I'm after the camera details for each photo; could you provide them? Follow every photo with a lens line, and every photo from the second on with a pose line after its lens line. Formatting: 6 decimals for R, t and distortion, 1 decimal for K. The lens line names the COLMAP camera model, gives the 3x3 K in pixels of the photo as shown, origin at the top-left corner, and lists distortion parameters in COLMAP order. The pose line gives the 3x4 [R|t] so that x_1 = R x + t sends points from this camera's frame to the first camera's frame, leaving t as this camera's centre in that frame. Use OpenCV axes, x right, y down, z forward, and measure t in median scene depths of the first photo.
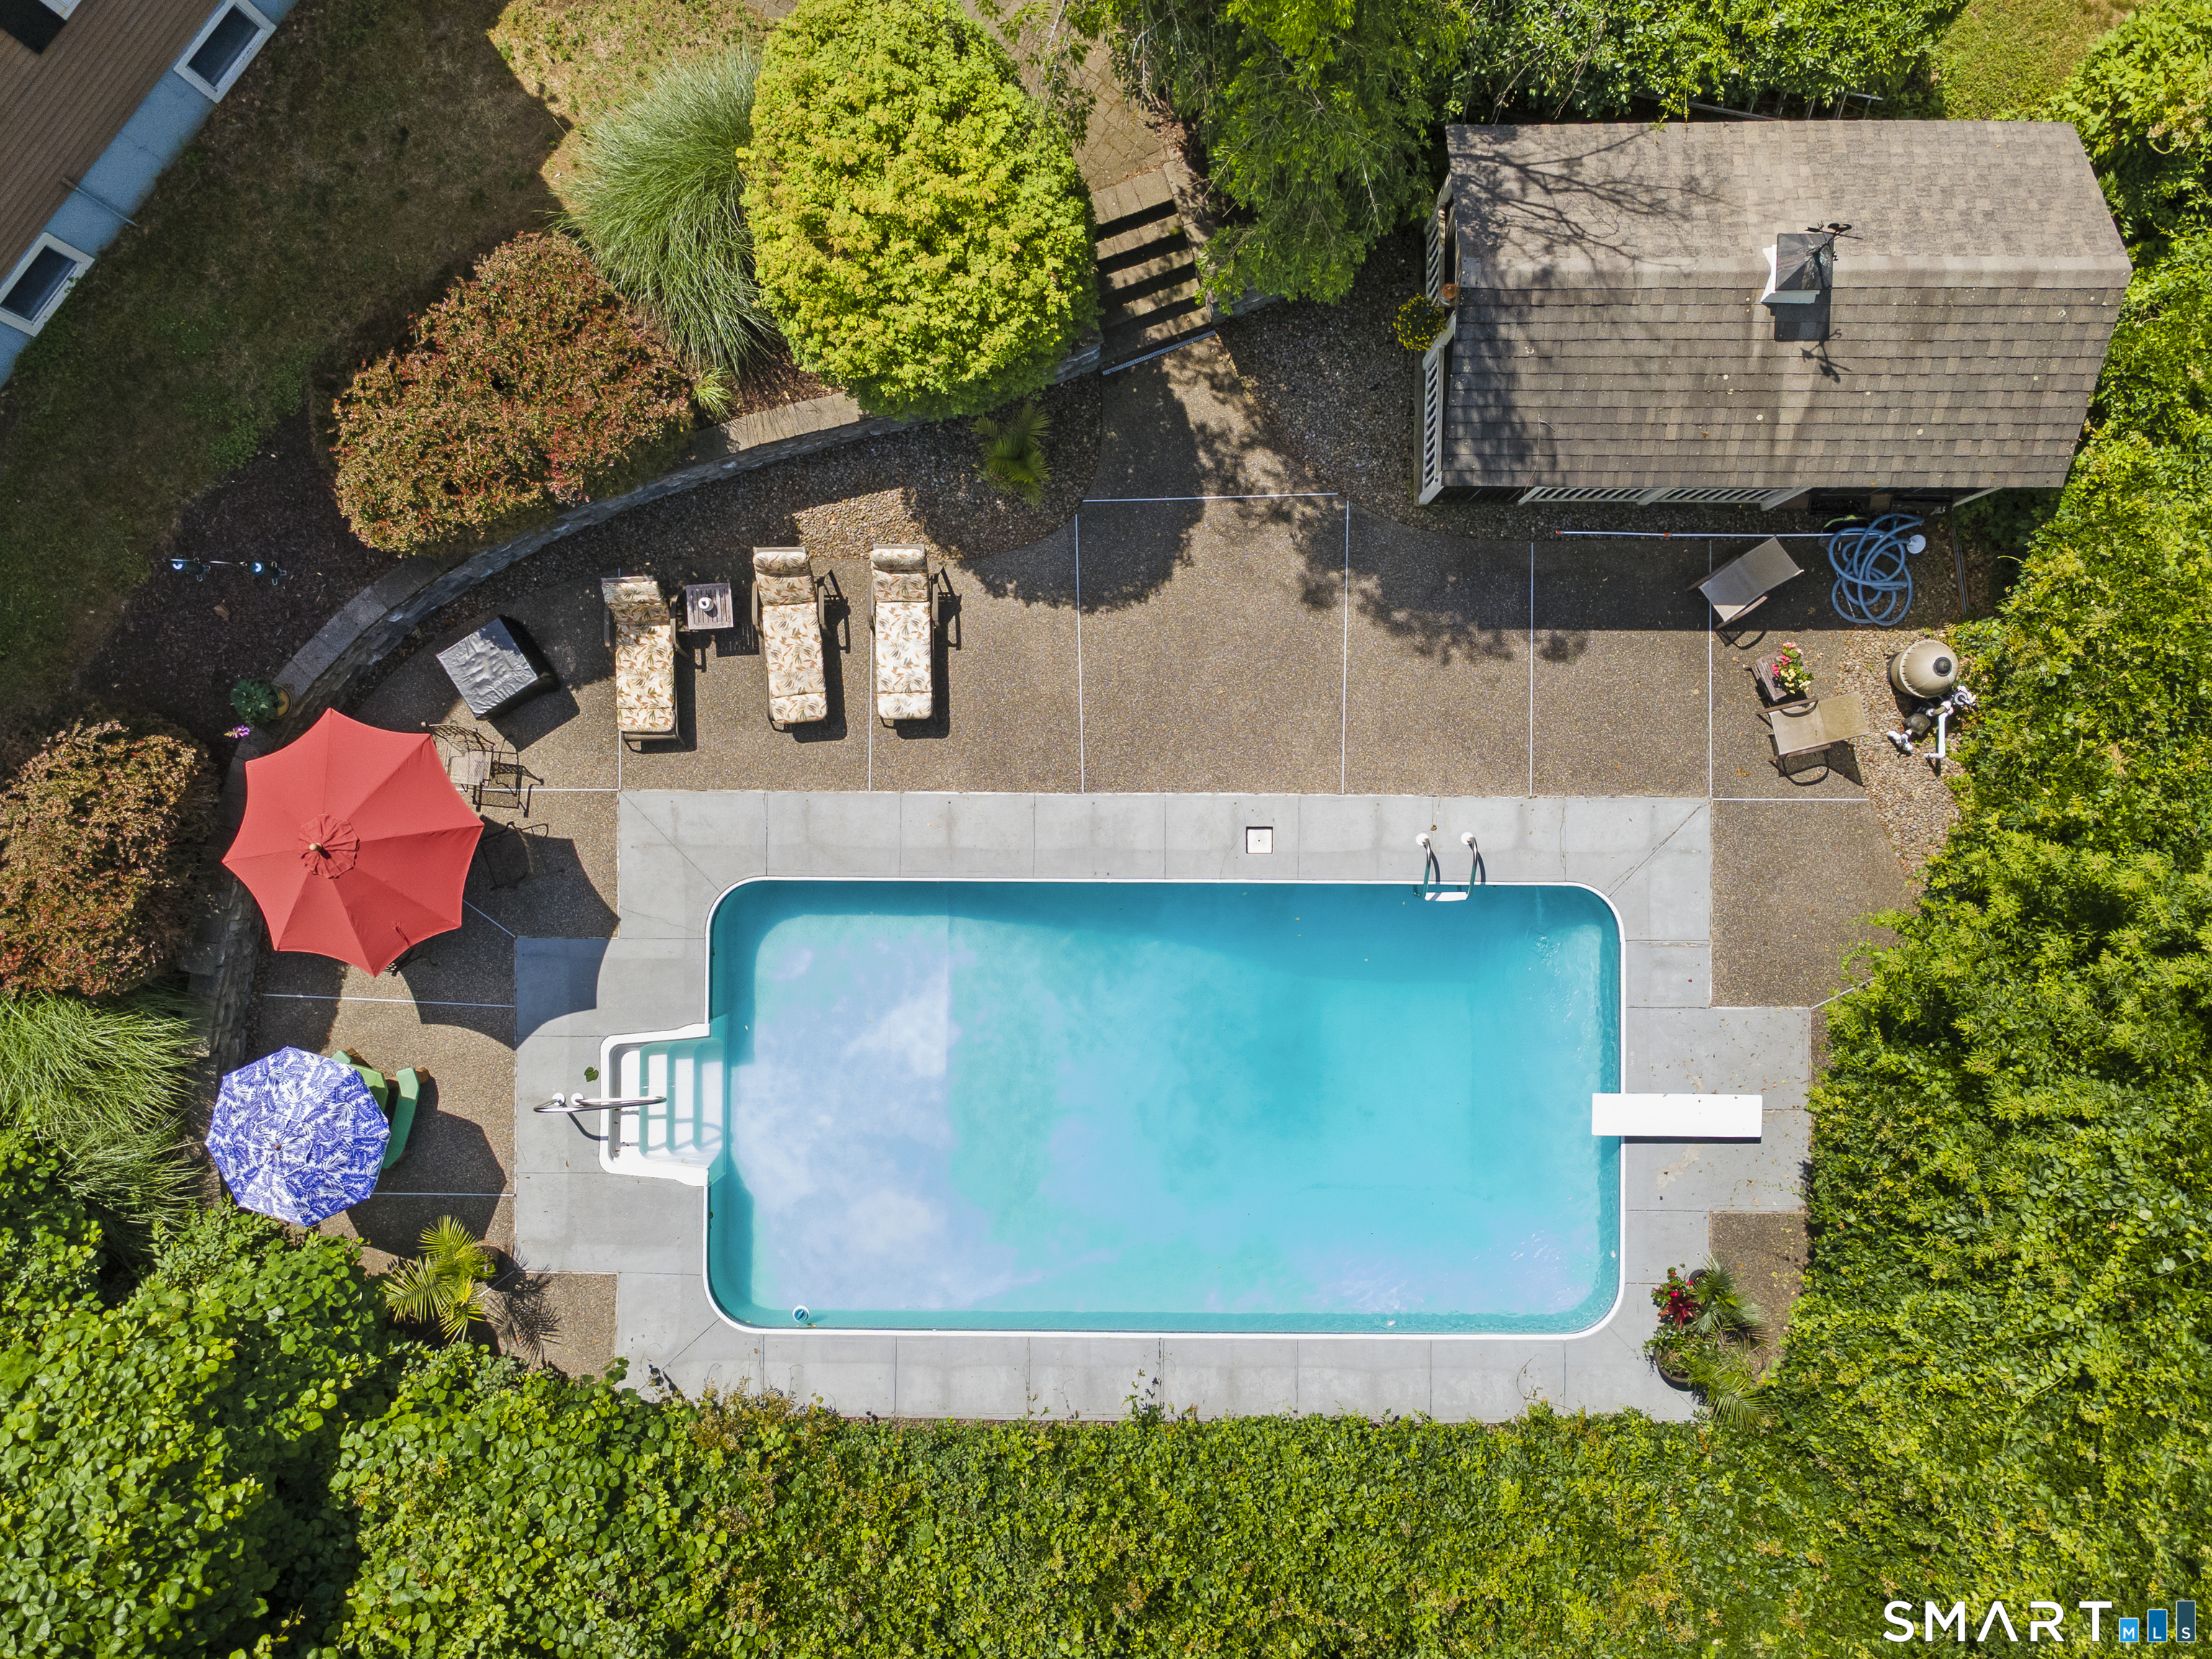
lens RADIAL K [[1650.7, 0, 1106.0], [0, 1650.7, 829.5], [0, 0, 1]] dist [0.055842, -0.000654]
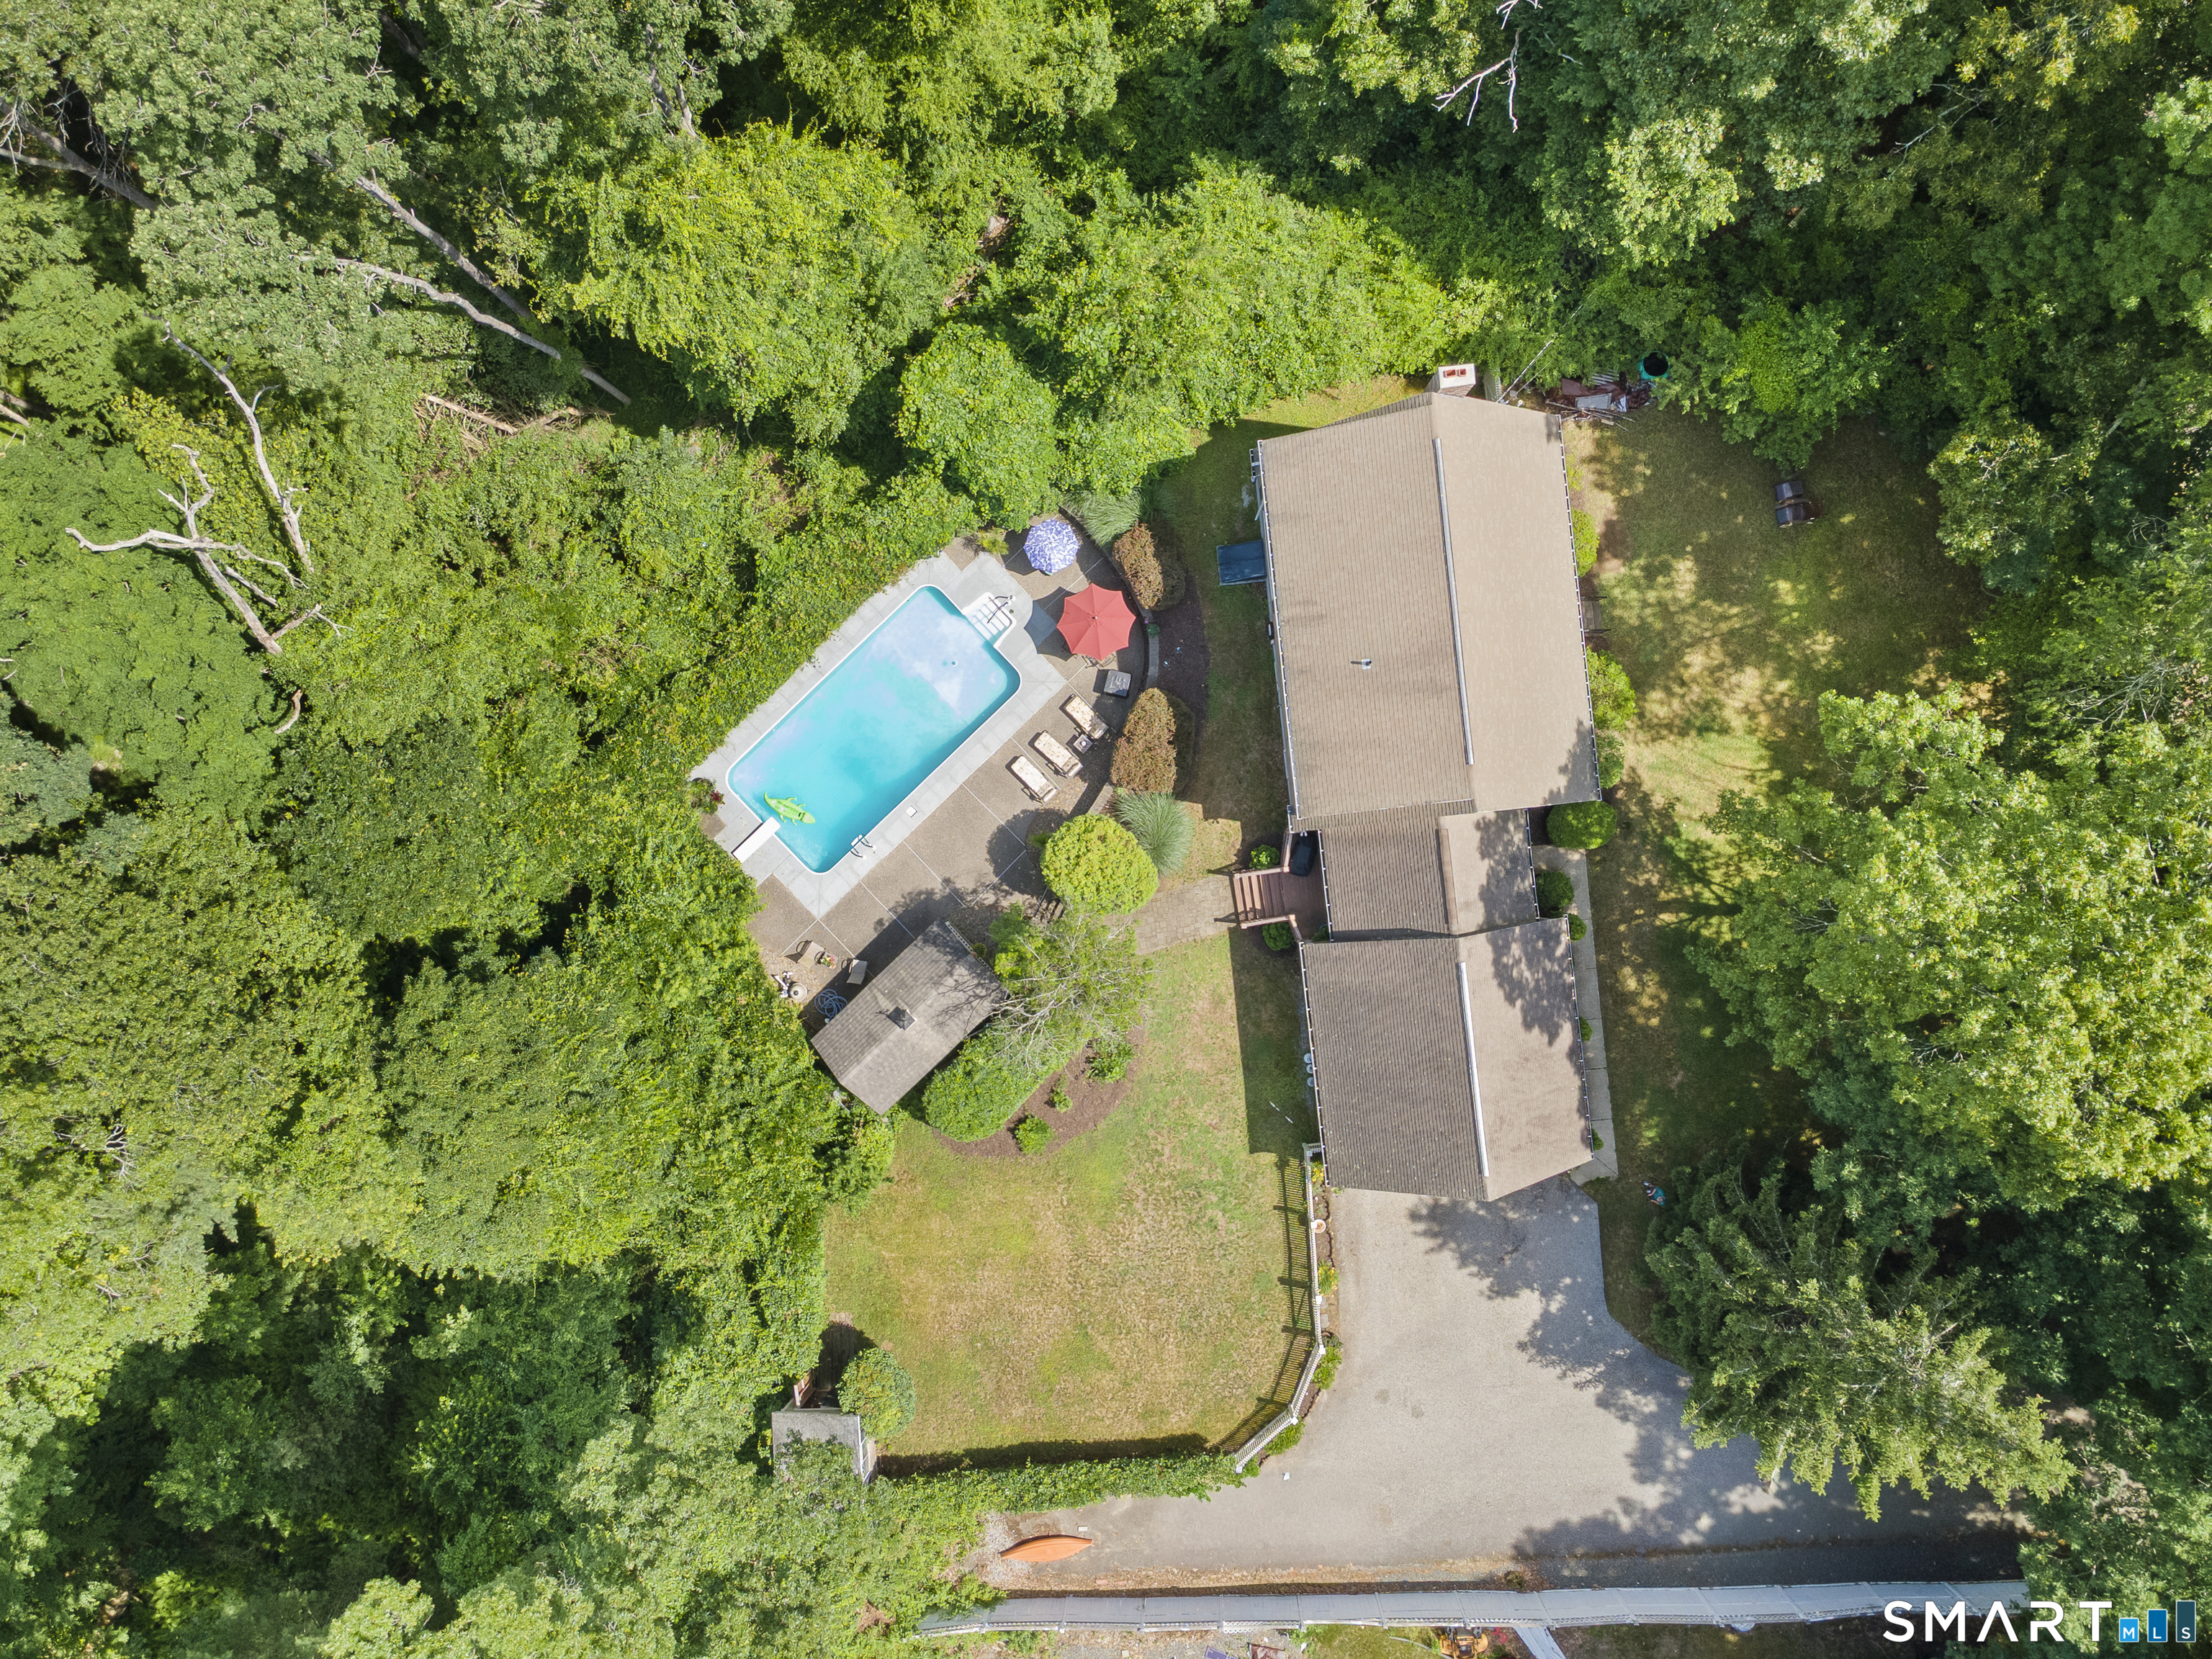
lens RADIAL K [[1650.7, 0, 1106.0], [0, 1650.7, 829.5], [0, 0, 1]] dist [0.055842, -0.000654]
pose [[-0.718173, 0.695609, 0.018861, -0.215469], [-0.695127, -0.718396, 0.026548, -0.368554], [0.032017, 0.005955, 0.999470, -2.183490]]
